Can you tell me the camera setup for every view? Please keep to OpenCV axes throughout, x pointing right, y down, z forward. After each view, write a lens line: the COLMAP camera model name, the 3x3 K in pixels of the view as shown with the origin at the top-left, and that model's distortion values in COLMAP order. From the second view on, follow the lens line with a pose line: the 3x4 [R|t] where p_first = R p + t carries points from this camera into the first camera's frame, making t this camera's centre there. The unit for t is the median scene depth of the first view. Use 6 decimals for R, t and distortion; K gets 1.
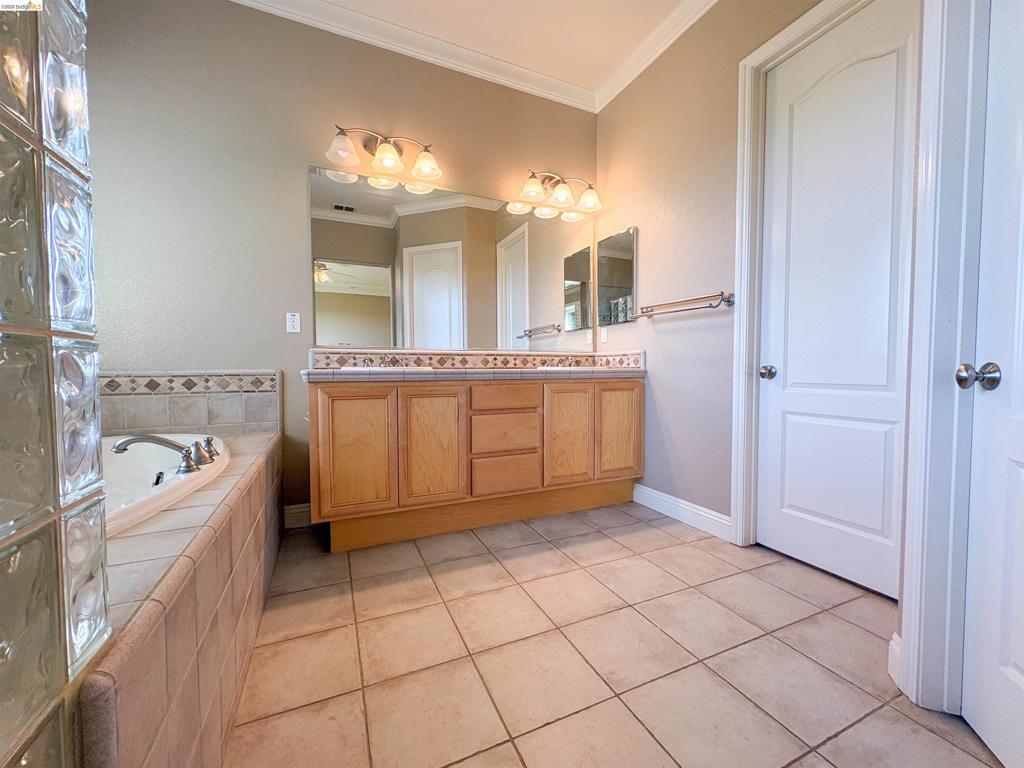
lens RADIAL K [[414.6, 0, 512.0], [0, 414.6, 384.0], [0, 0, 1]] dist [0.001475, 0.000678]
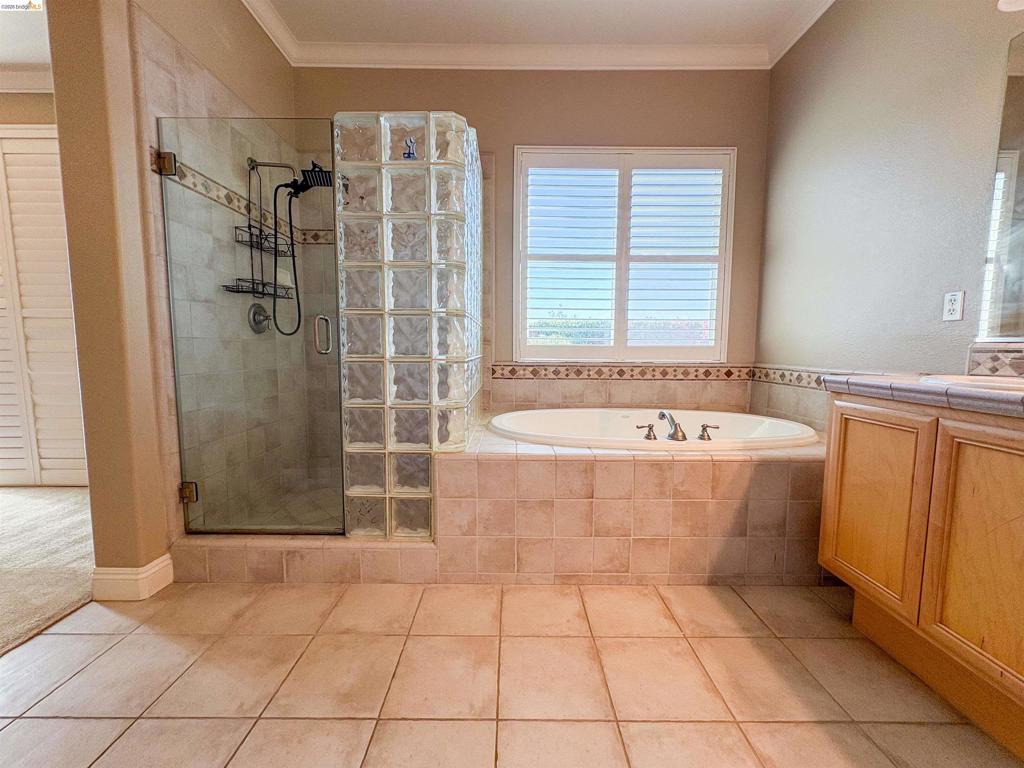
lens RADIAL K [[414.6, 0, 512.0], [0, 414.6, 384.0], [0, 0, 1]] dist [0.001475, 0.000678]
pose [[-0.416151, 0.079966, -0.905772, 0.511887], [-0.040923, 0.993469, 0.106510, -0.081381], [0.908374, 0.081392, -0.410161, 0.802462]]
